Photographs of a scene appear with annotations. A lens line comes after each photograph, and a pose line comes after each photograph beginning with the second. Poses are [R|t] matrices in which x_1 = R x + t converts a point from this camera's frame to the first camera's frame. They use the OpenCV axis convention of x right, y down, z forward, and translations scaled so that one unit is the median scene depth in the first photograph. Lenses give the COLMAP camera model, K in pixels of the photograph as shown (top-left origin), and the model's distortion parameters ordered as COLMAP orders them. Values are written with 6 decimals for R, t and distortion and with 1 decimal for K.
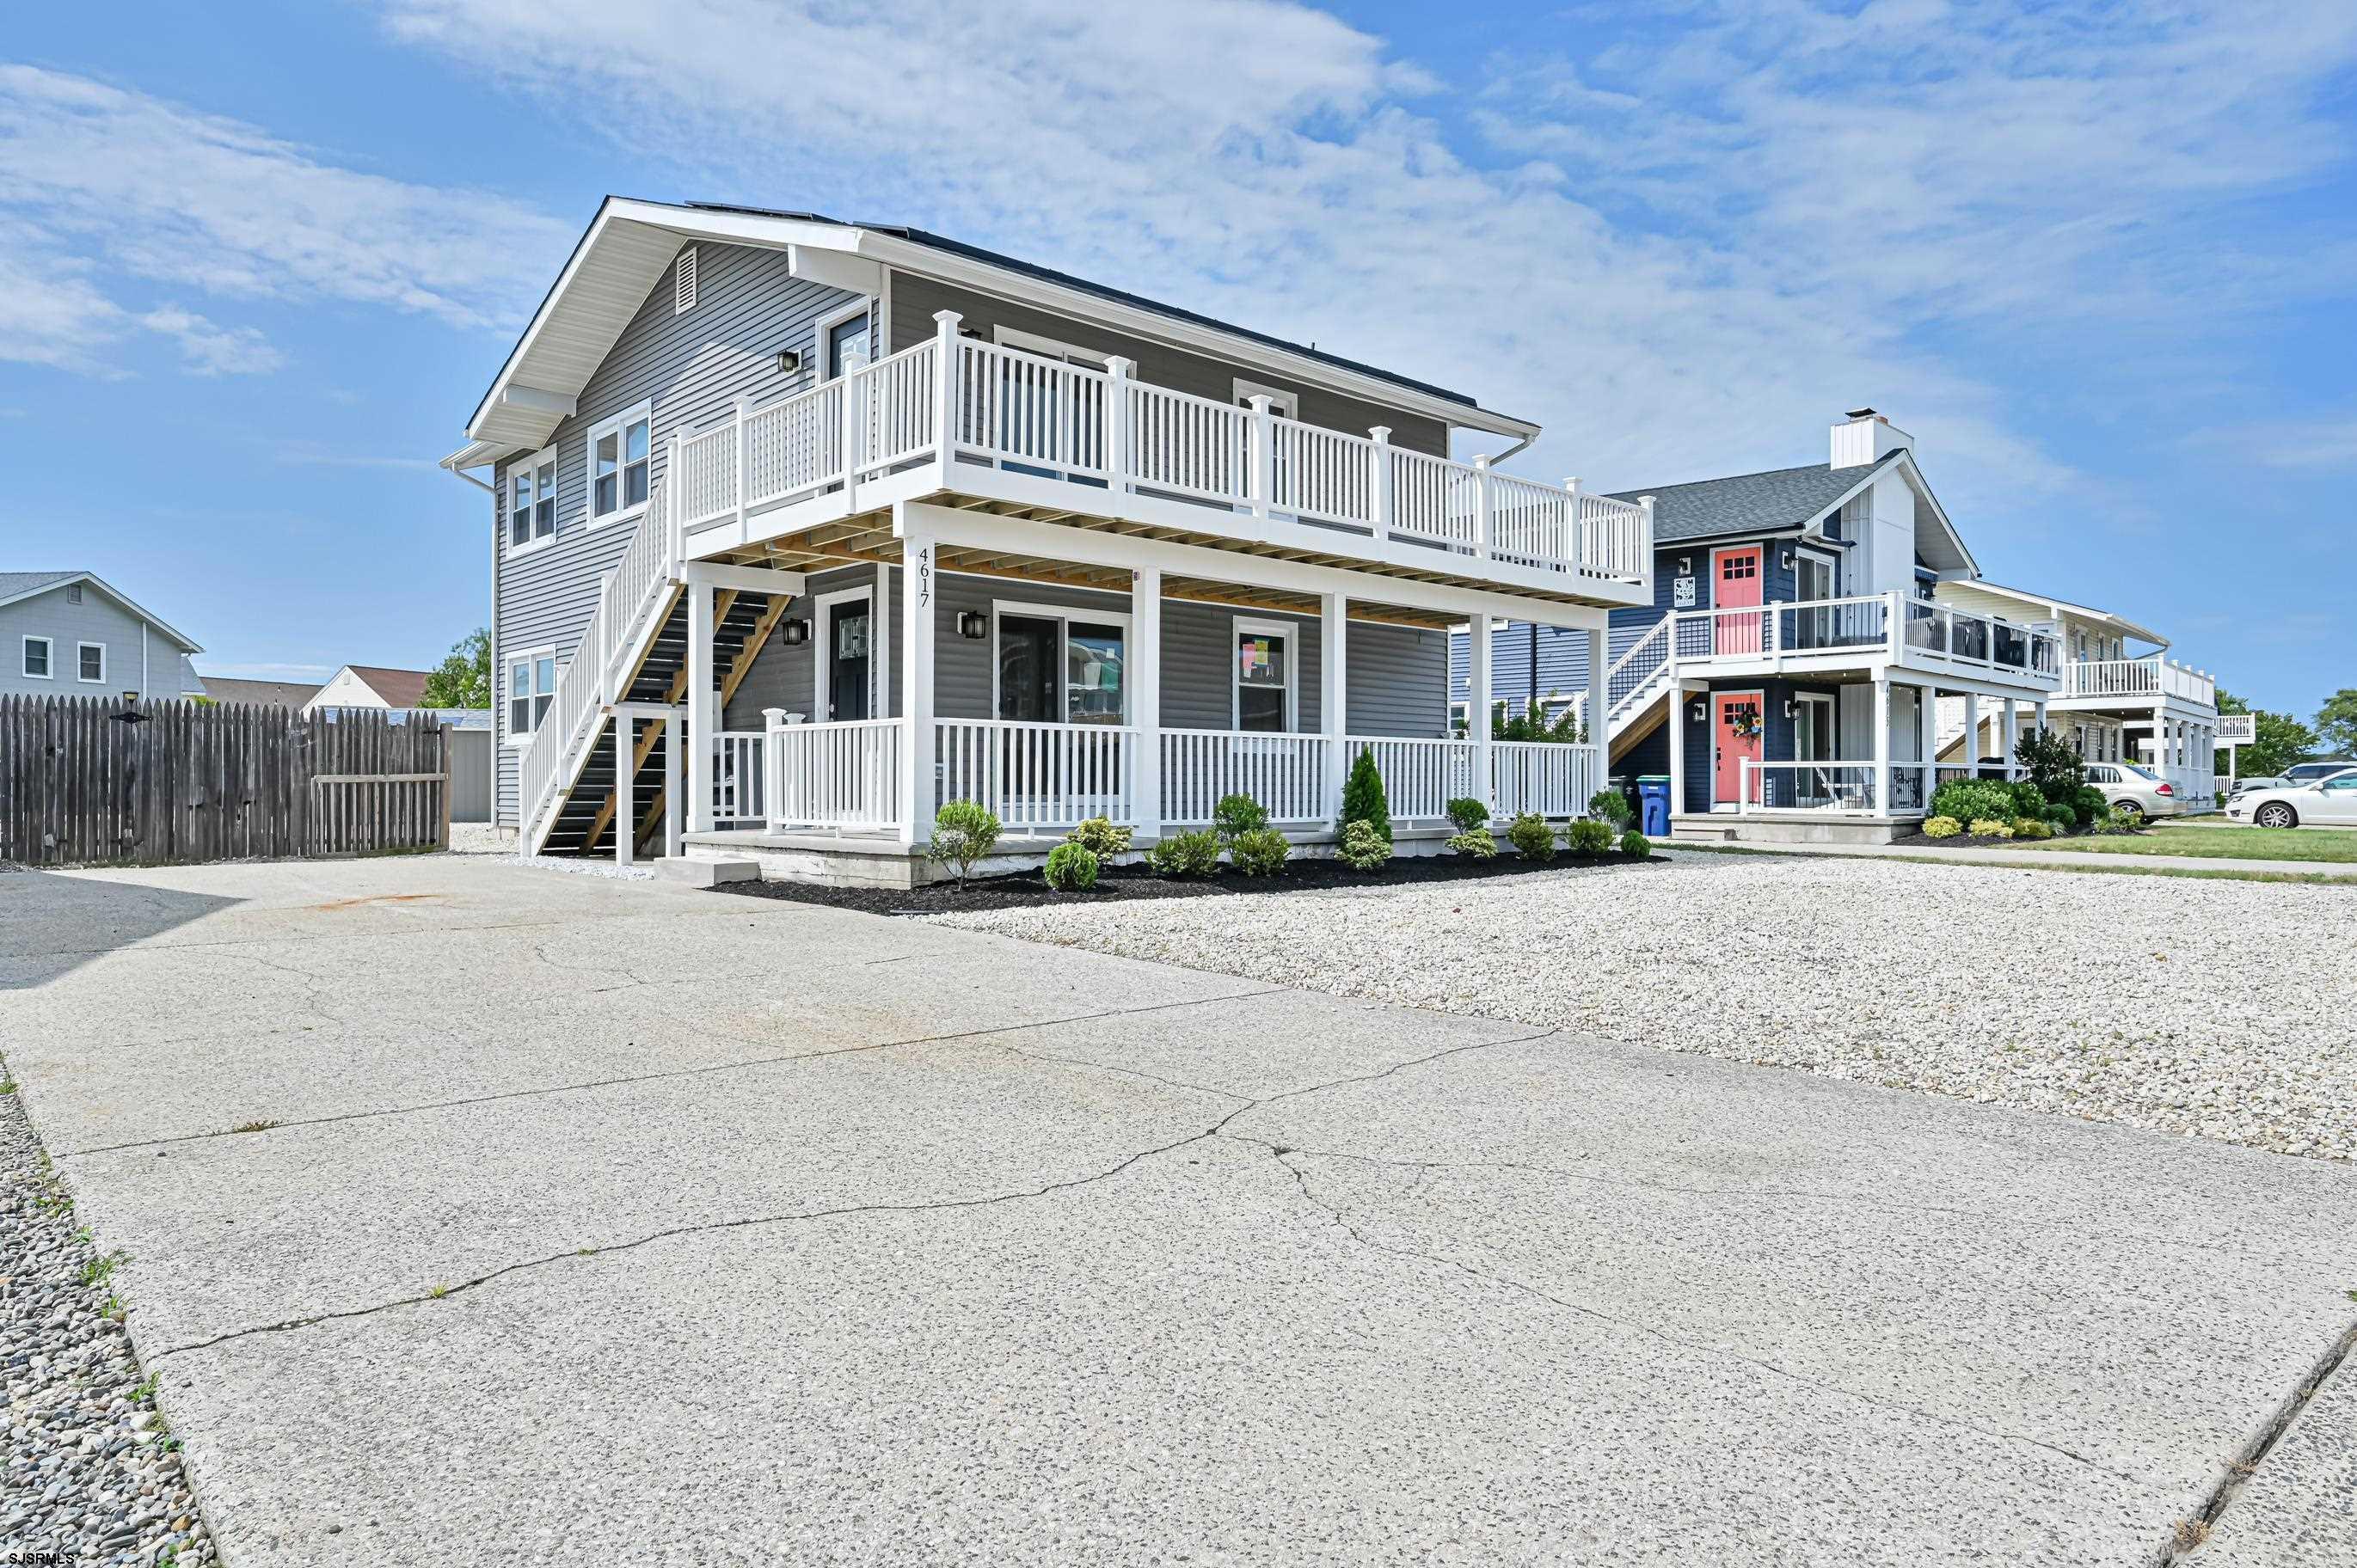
lens RADIAL K [[1423.7, 0, 1204.9], [0, 1423.7, 747.9], [0, 0, 1]] dist [0.037812, 0.001397]
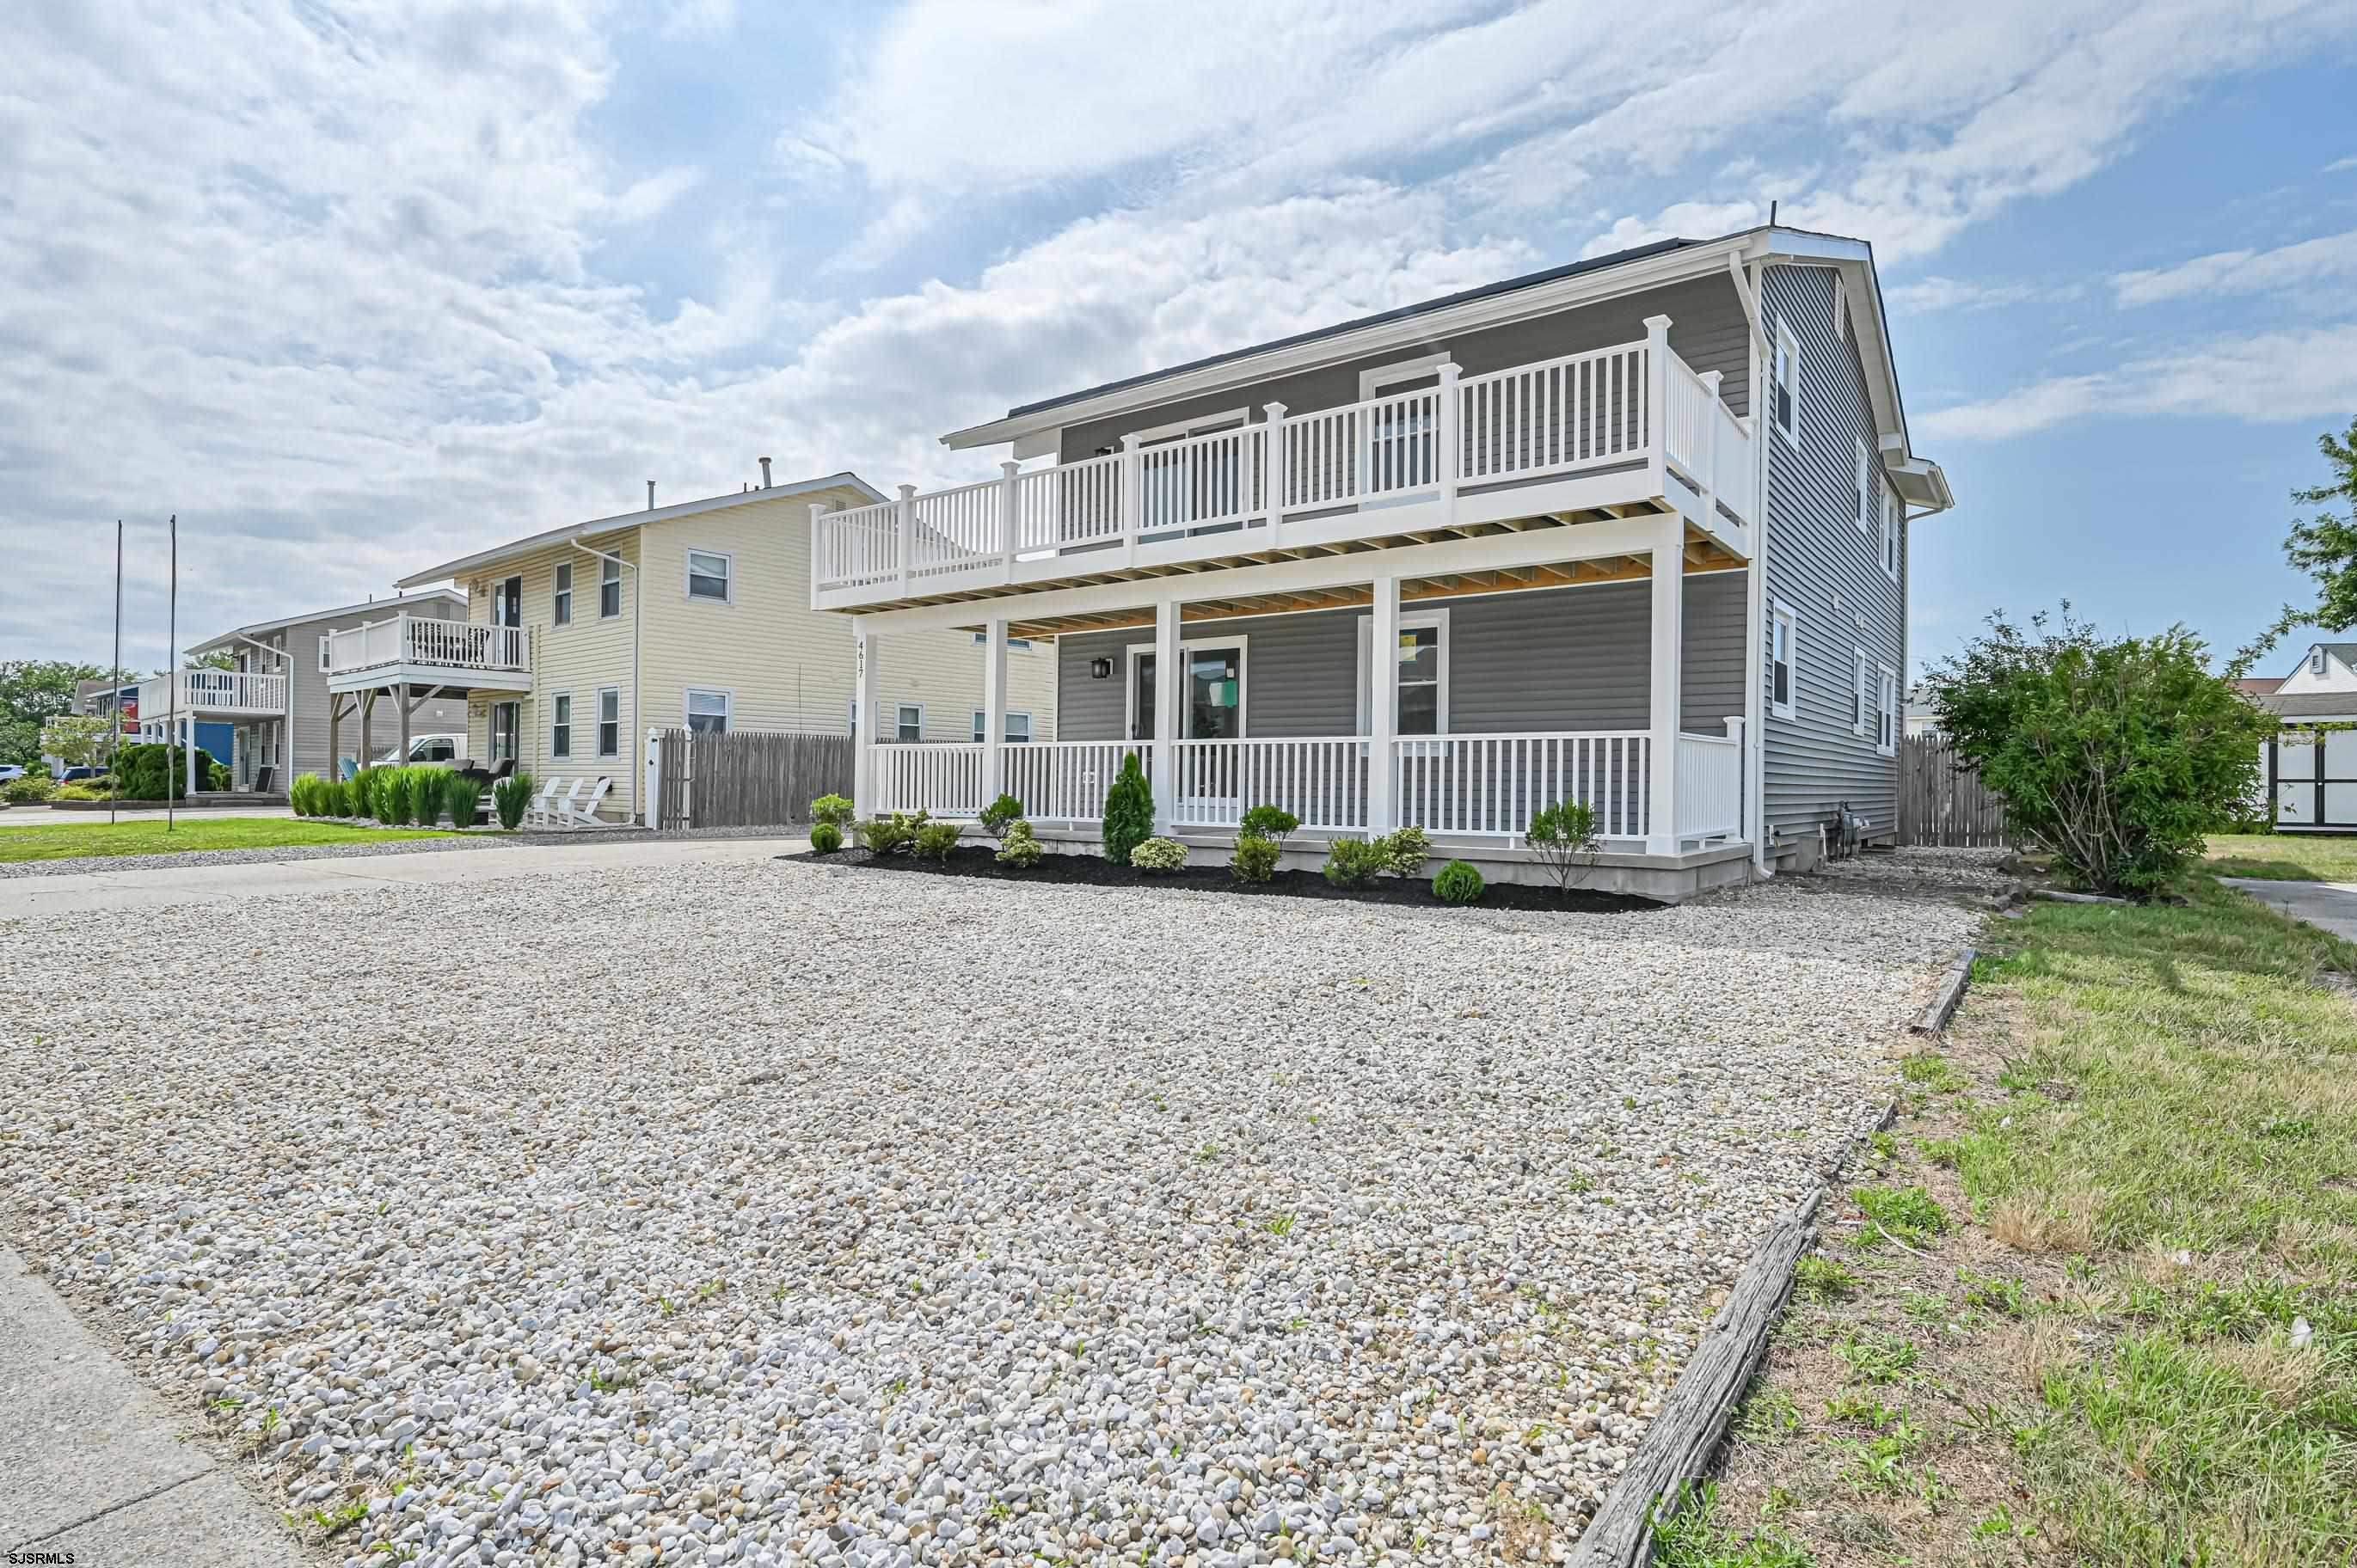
lens RADIAL K [[1199.5, 0, 1160.6], [0, 1199.5, 785.8], [0, 0, 1]] dist [0.000296, -0.000503]
pose [[0.161247, -0.005455, -0.986899, 0.855984], [0.012928, 0.999911, -0.003415, 0.024687], [0.986829, -0.012208, 0.161303, 0.777908]]
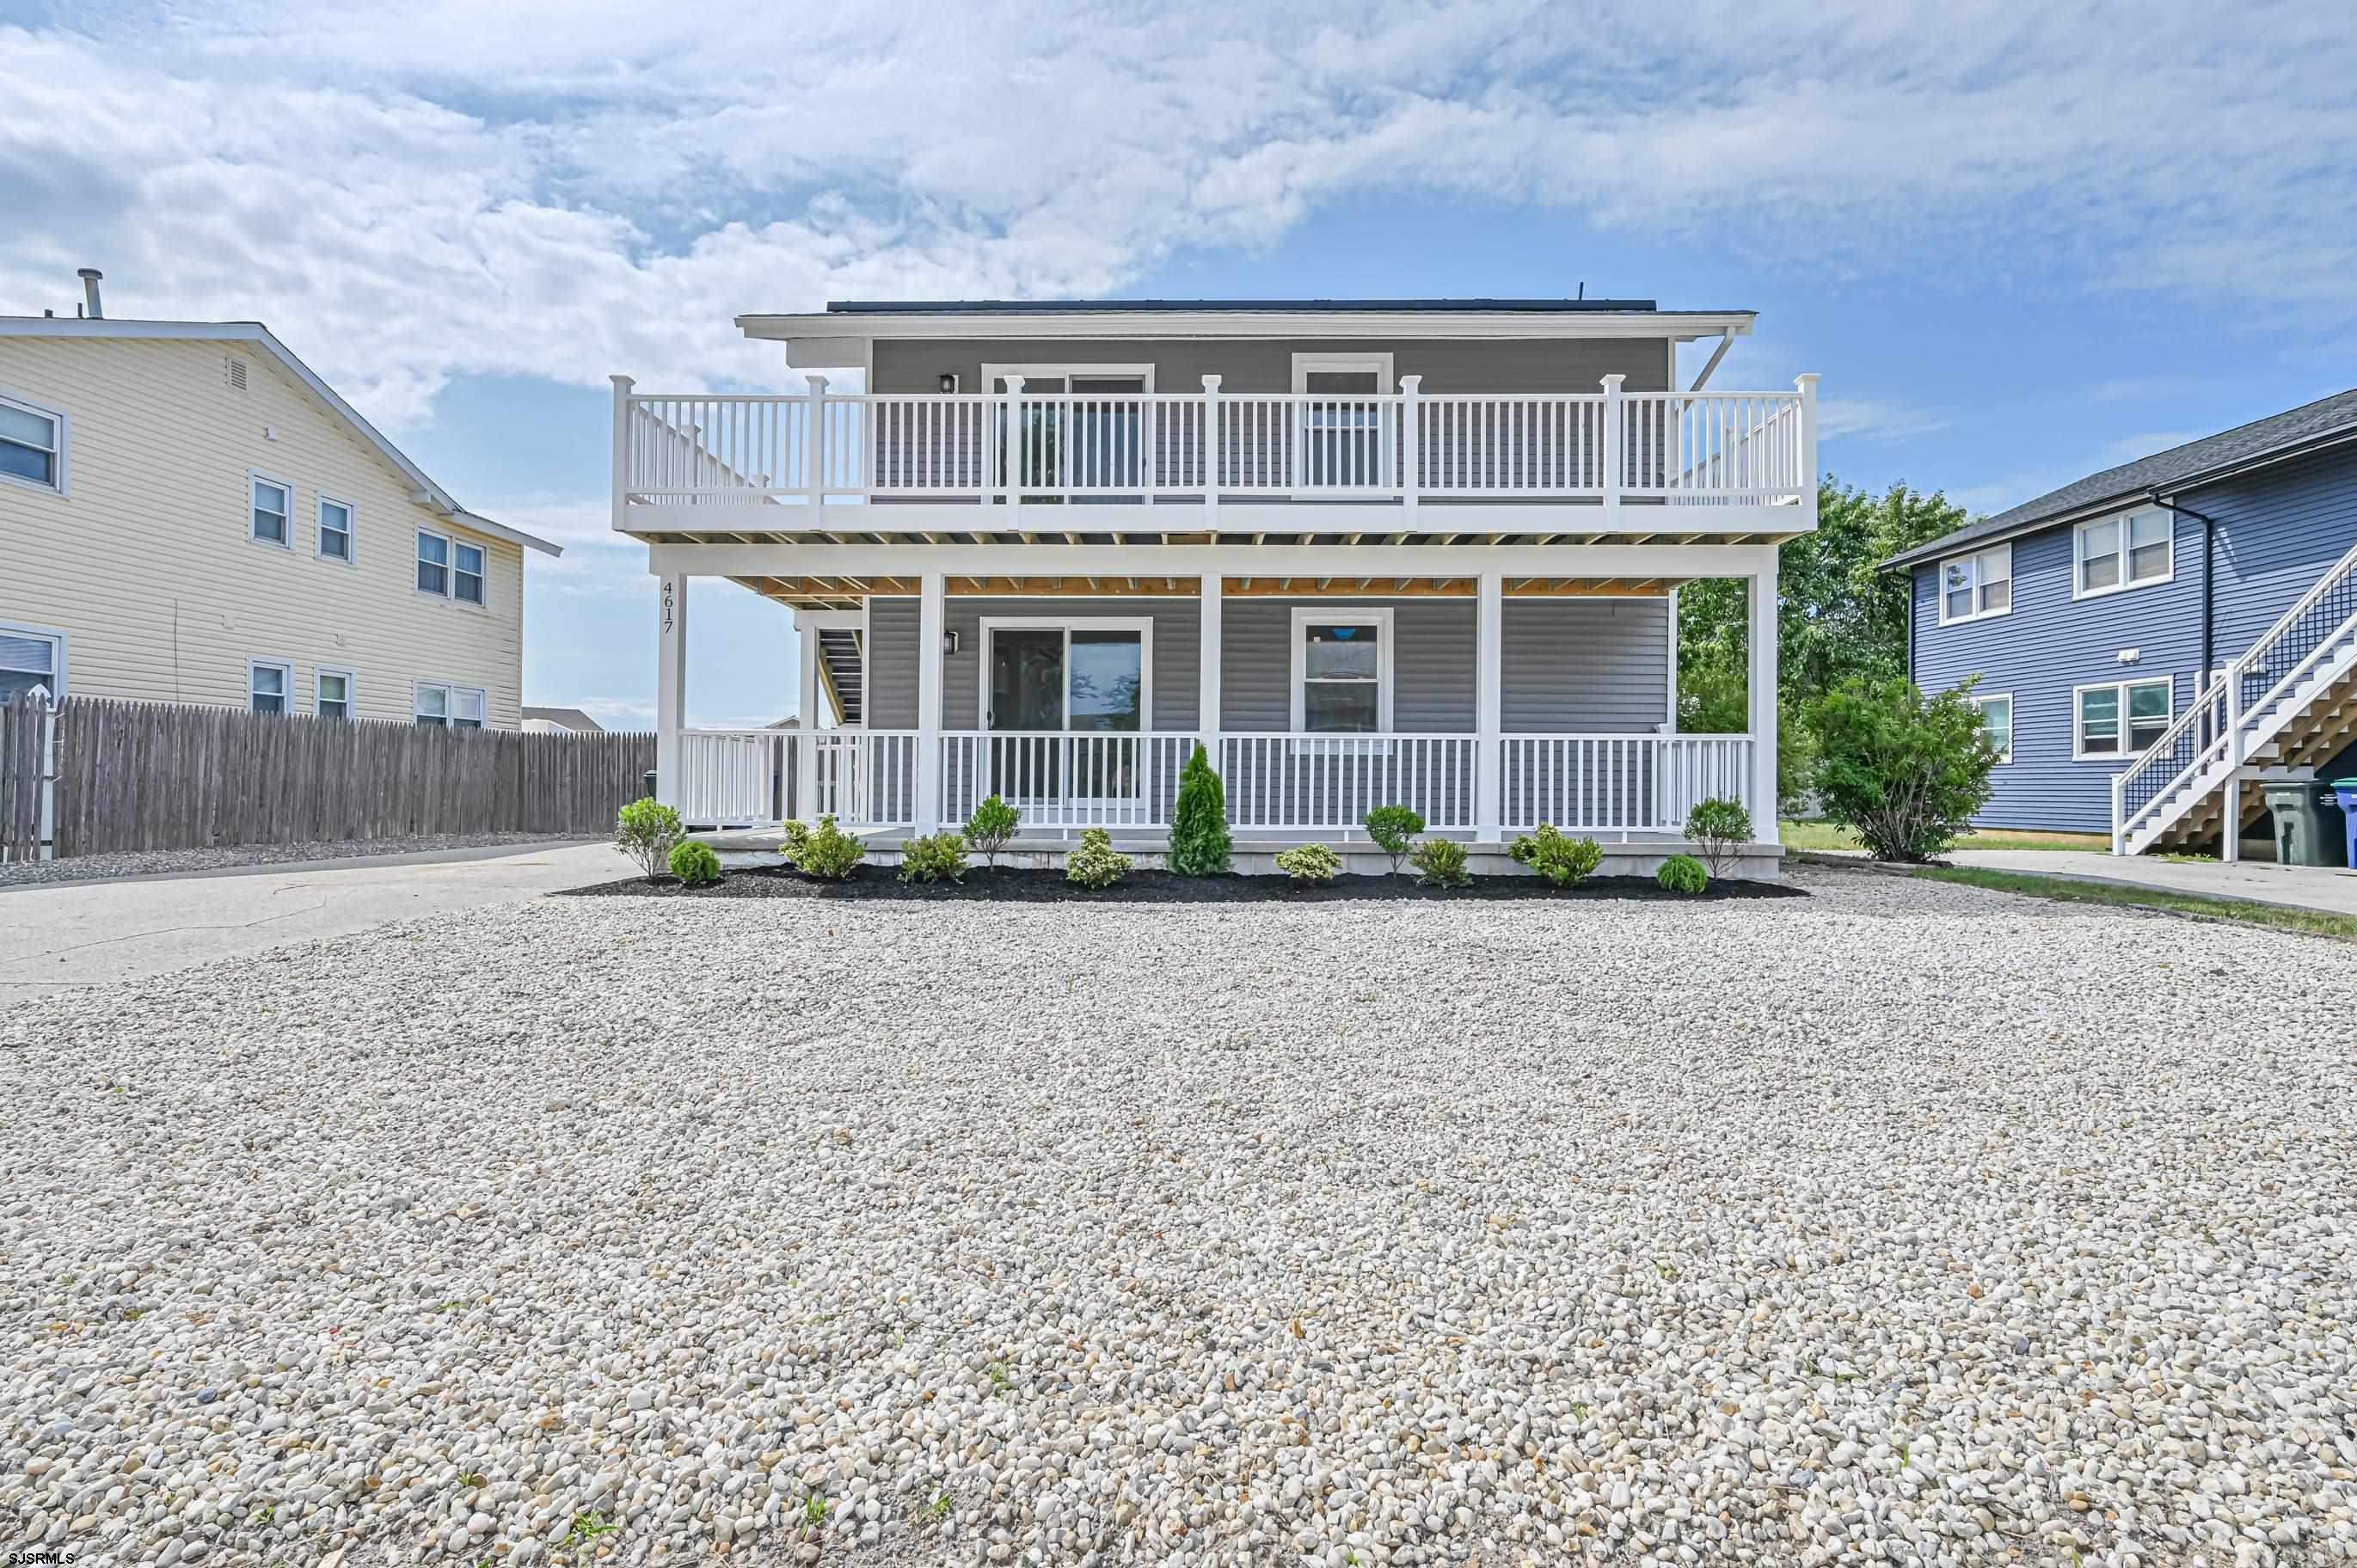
lens RADIAL K [[1078.5, 0, 1171.7], [0, 1078.5, 777.0], [0, 0, 1]] dist [0.015356, -0.000108]
pose [[0.734191, -0.008242, -0.678893, 0.464428], [0.015632, 0.999866, 0.004766, 0.013519], [0.678763, -0.014112, 0.734222, 0.421016]]
